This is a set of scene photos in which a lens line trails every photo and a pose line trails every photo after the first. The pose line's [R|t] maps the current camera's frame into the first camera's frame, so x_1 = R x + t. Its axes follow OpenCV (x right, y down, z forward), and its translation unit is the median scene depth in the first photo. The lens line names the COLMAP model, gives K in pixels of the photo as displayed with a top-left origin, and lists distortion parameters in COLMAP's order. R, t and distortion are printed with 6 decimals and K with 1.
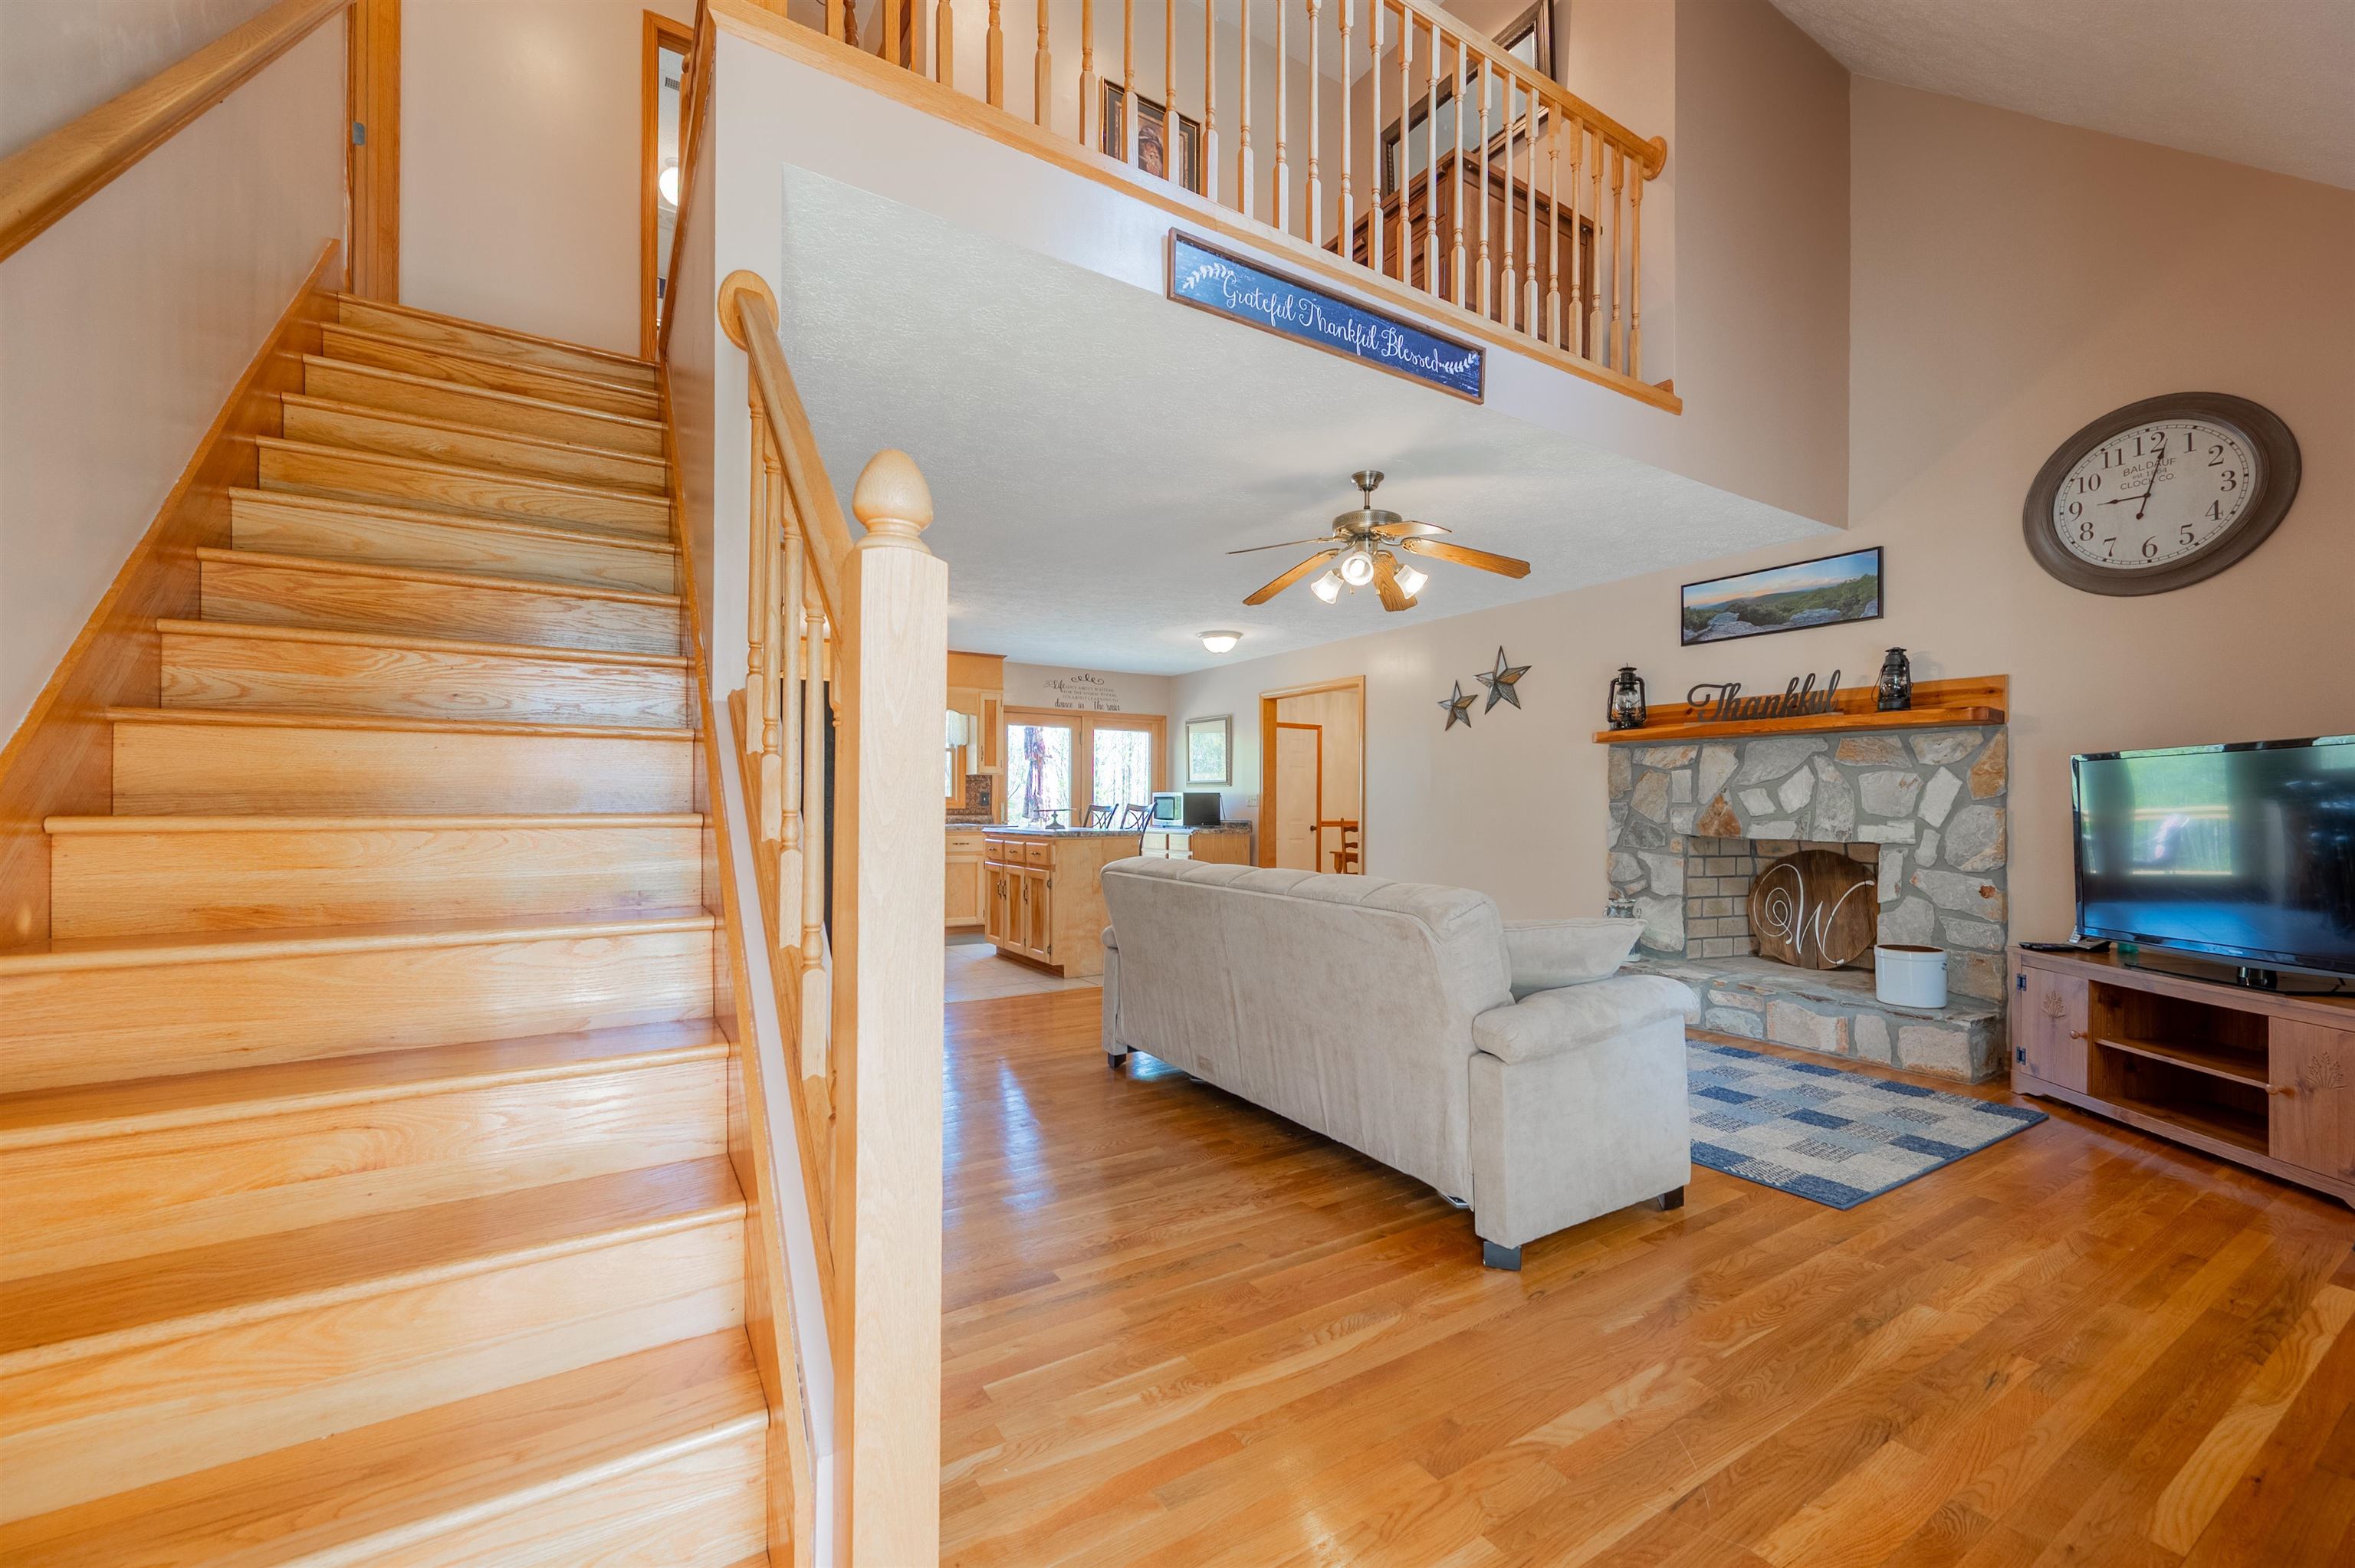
lens RADIAL K [[945.6, 0, 1187.1], [0, 945.6, 803.9], [0, 0, 1]] dist [0.001776, 0.000575]
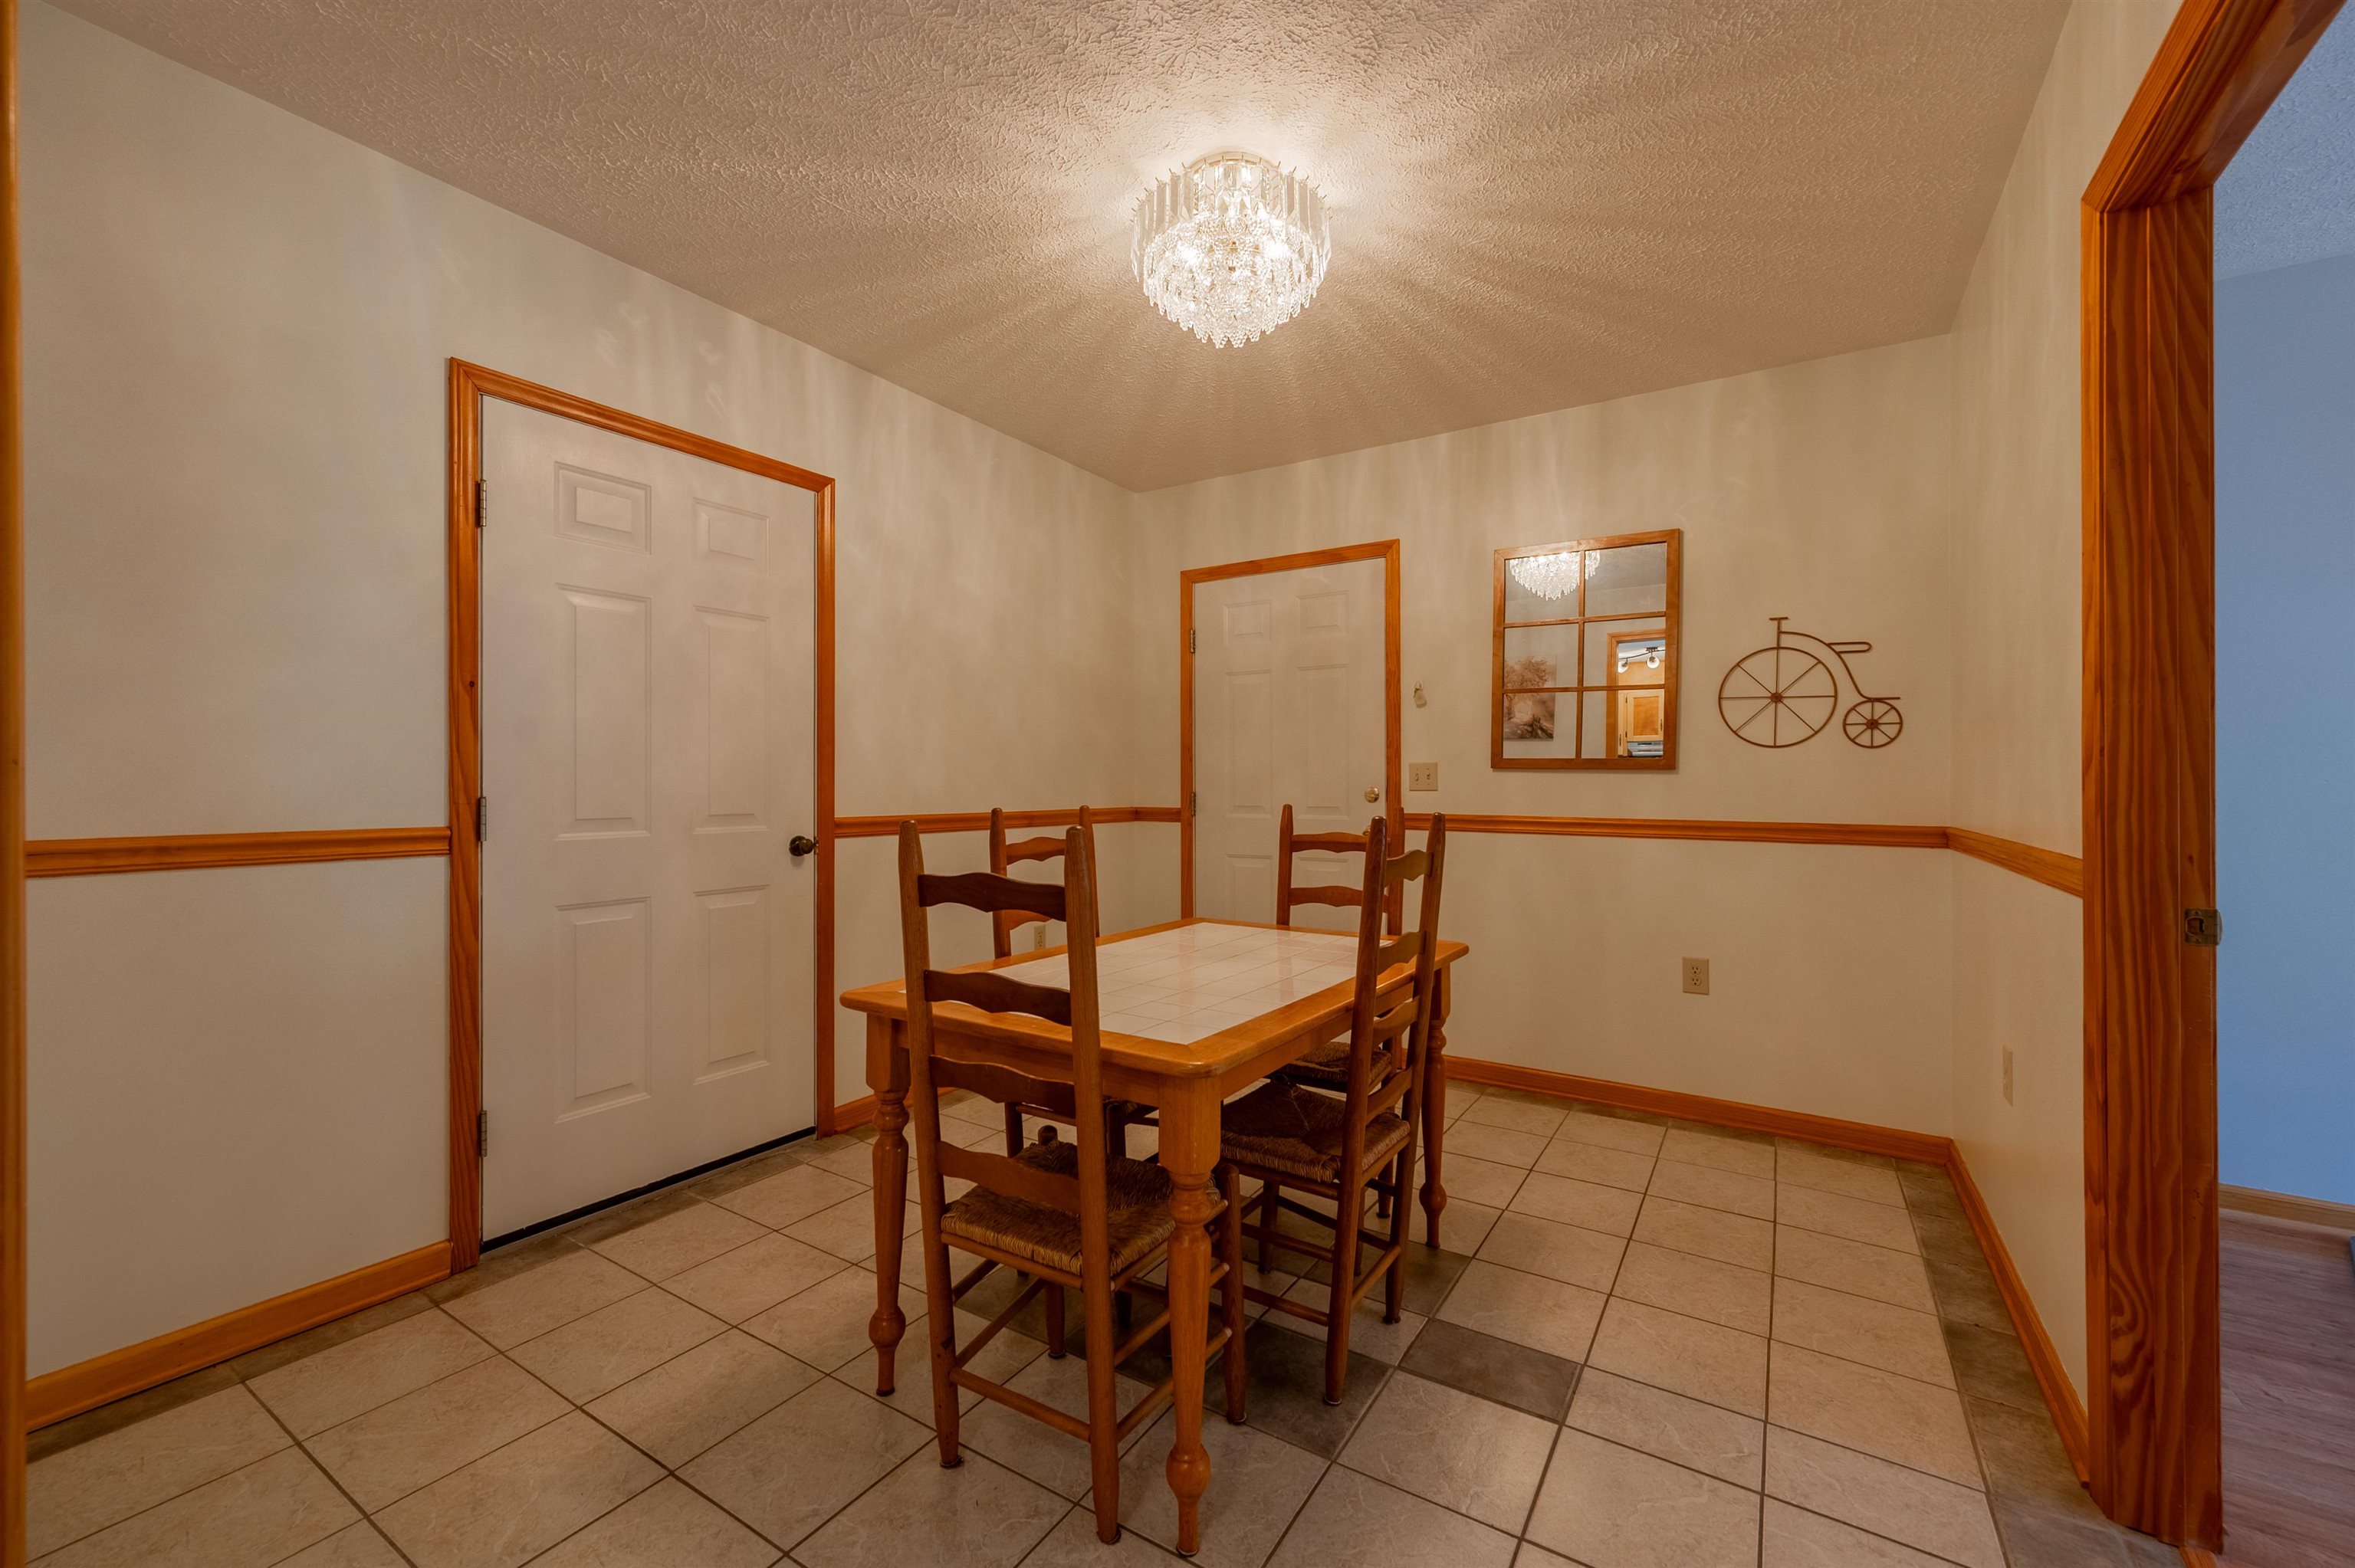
lens RADIAL K [[945.6, 0, 1175.3], [0, 945.6, 782.1], [0, 0, 1]] dist [0.001776, 0.000575]
pose [[0.906444, -0.006119, 0.422282, 0.253648], [0.004830, 0.999980, 0.004121, 0.014727], [-0.422299, -0.001696, 0.906455, 1.538623]]
